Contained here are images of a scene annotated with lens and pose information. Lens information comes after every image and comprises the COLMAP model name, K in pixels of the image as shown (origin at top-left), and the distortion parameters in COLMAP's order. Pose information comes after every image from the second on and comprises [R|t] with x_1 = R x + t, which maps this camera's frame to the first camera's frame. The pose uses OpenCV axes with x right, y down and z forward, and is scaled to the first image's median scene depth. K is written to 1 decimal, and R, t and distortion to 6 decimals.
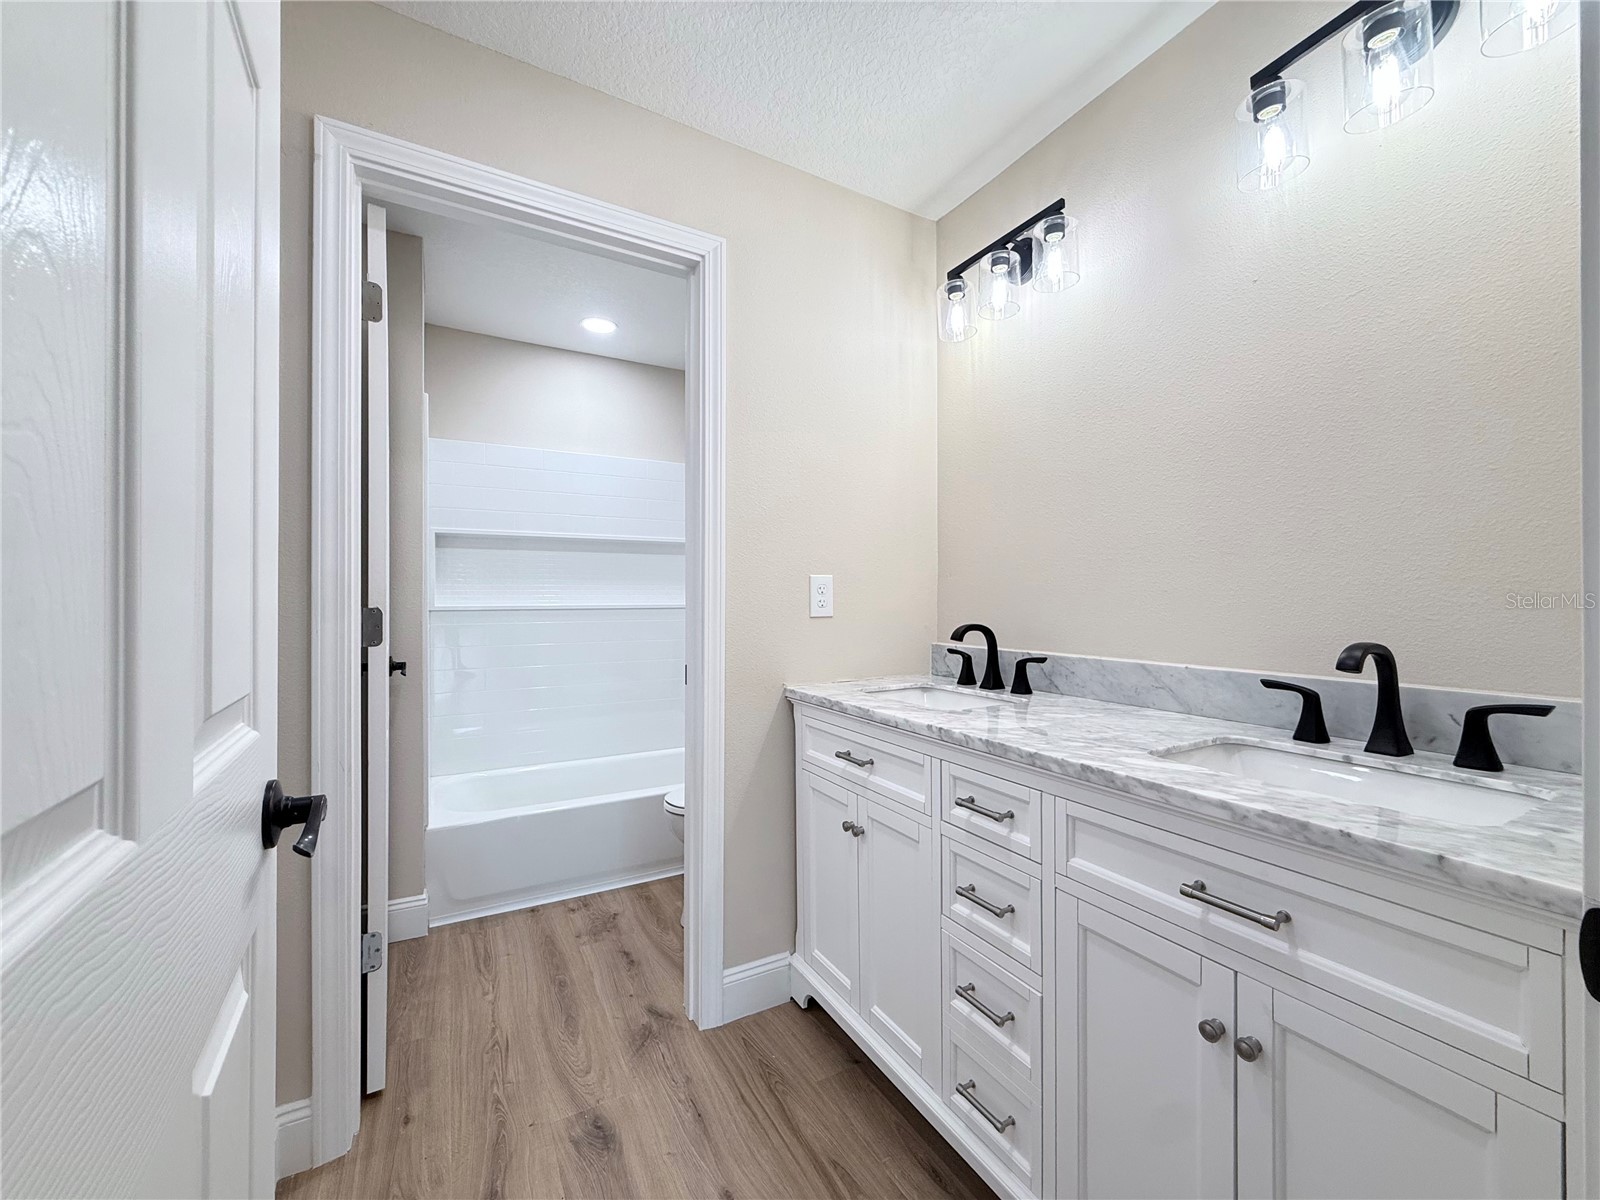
lens RADIAL K [[637.6, 0, 795.5], [0, 637.6, 599.3], [0, 0, 1]] dist [0.000176, 0.000104]
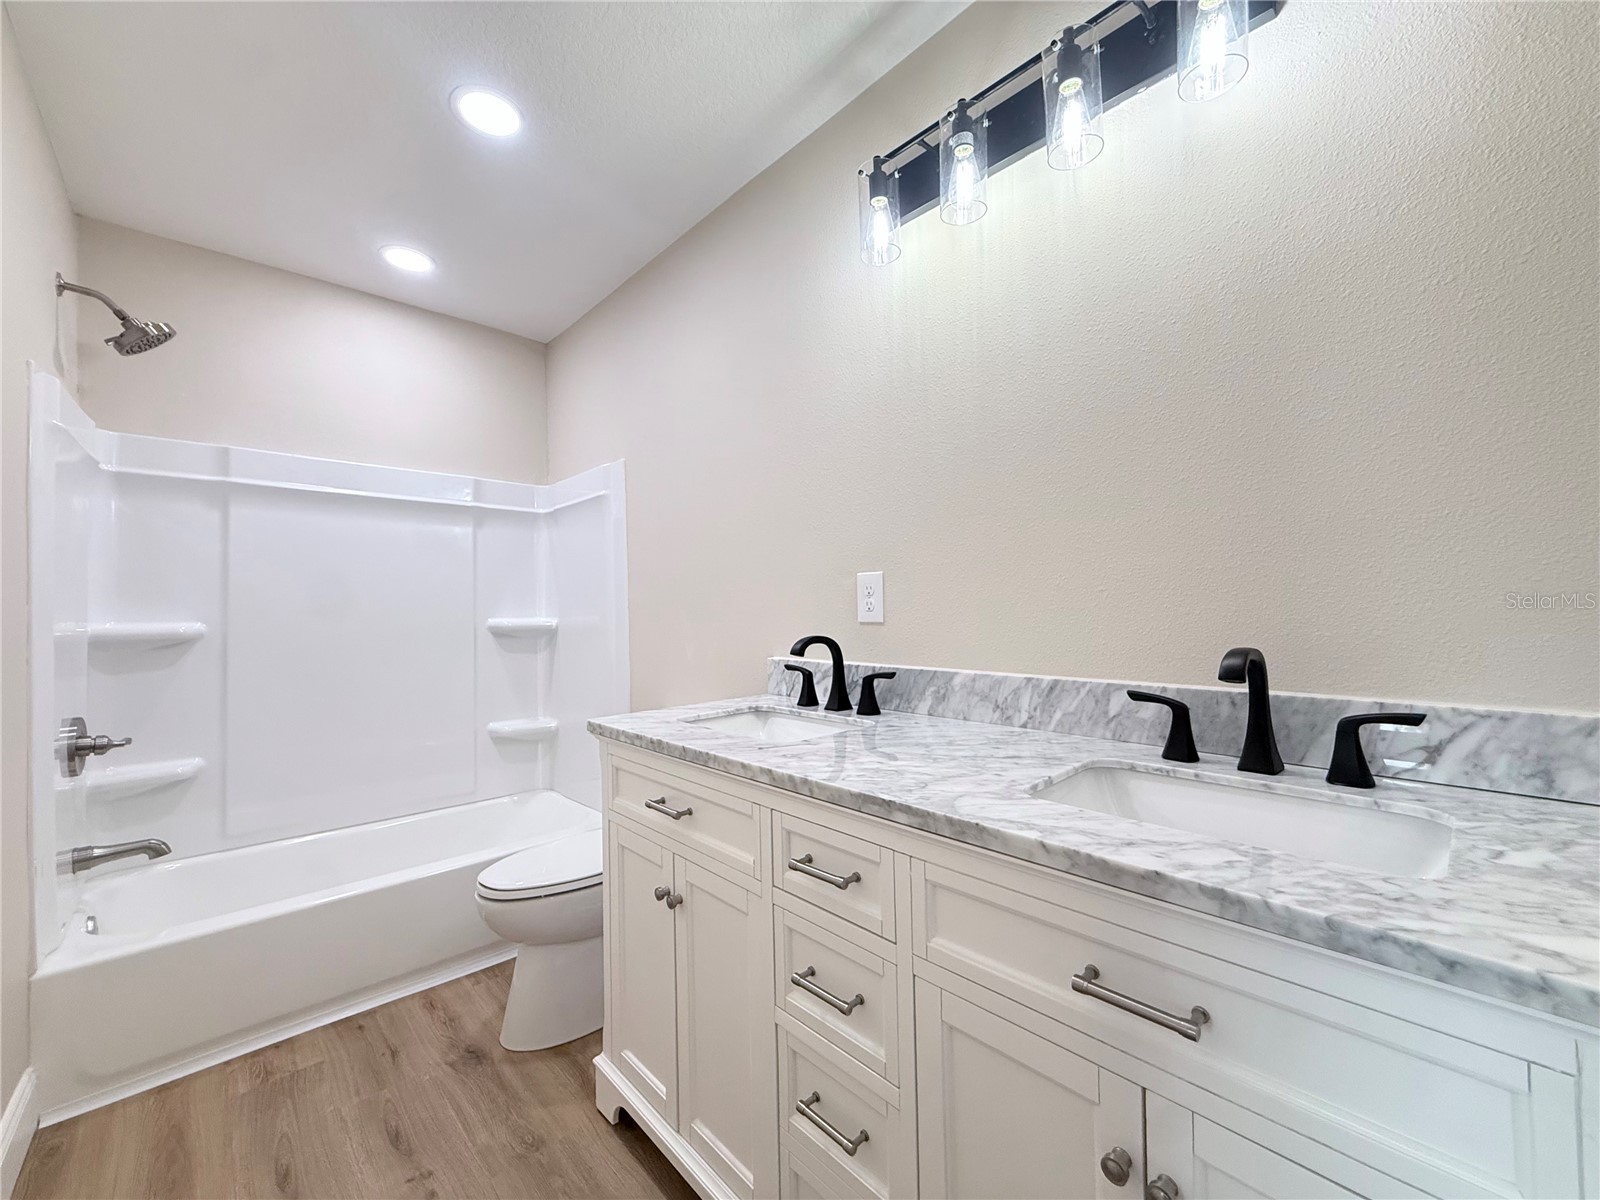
lens RADIAL K [[653.8, 0, 799.0], [0, 653.8, 604.4], [0, 0, 1]] dist [-0.001158, -0.000108]
pose [[0.972679, -0.007877, 0.232022, 0.075379], [0.010673, 0.999885, -0.010797, 0.009131], [-0.231910, 0.012979, 0.972651, 0.206208]]
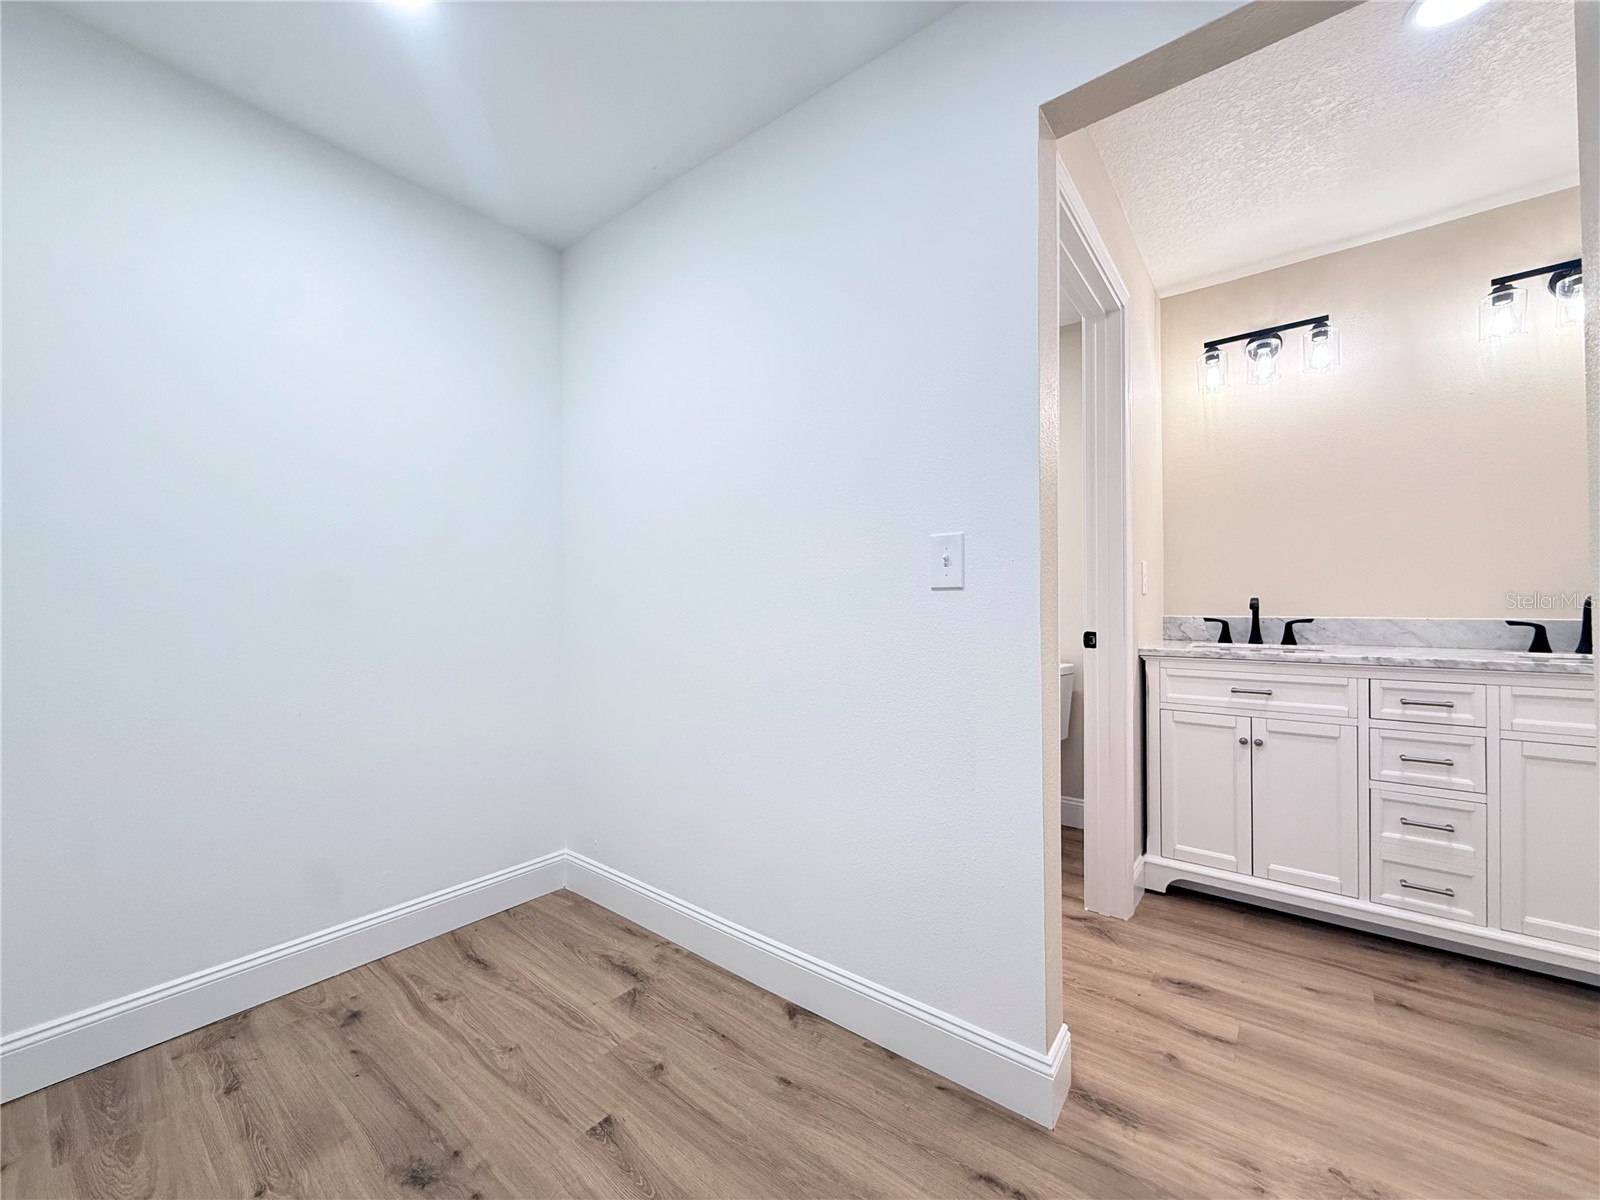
lens RADIAL K [[634.8, 0, 799.6], [0, 634.8, 603.8], [0, 0, 1]] dist [-0.000865, 0.000037]
pose [[0.916662, -0.000267, 0.399664, -1.633789], [-0.000287, 0.999999, 0.001325, 0.068060], [-0.399664, -0.001329, 0.916661, 0.147737]]
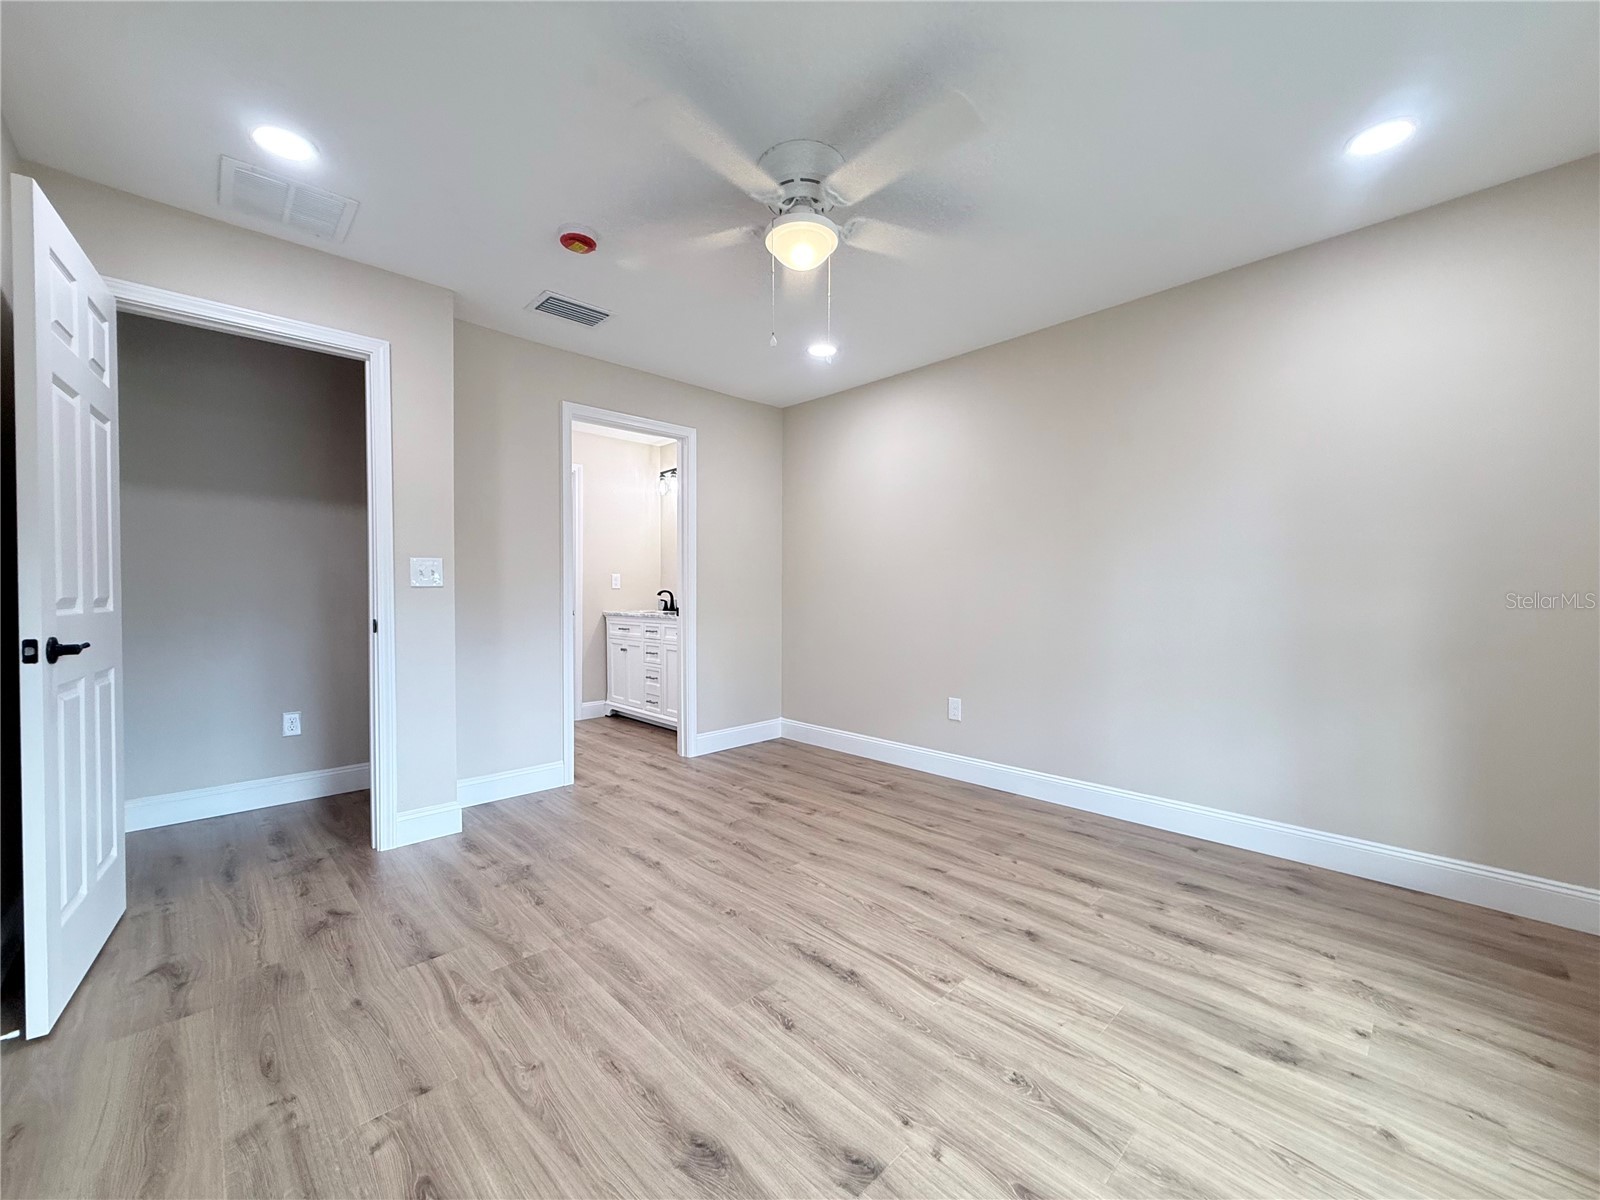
lens RADIAL K [[637.6, 0, 795.5], [0, 637.6, 599.3], [0, 0, 1]] dist [0.000176, 0.000104]
pose [[0.960051, 0.000557, 0.279823, 0.020872], [-0.004838, 0.999882, 0.014607, 0.045231], [-0.279782, -0.015378, 0.959941, -2.998302]]
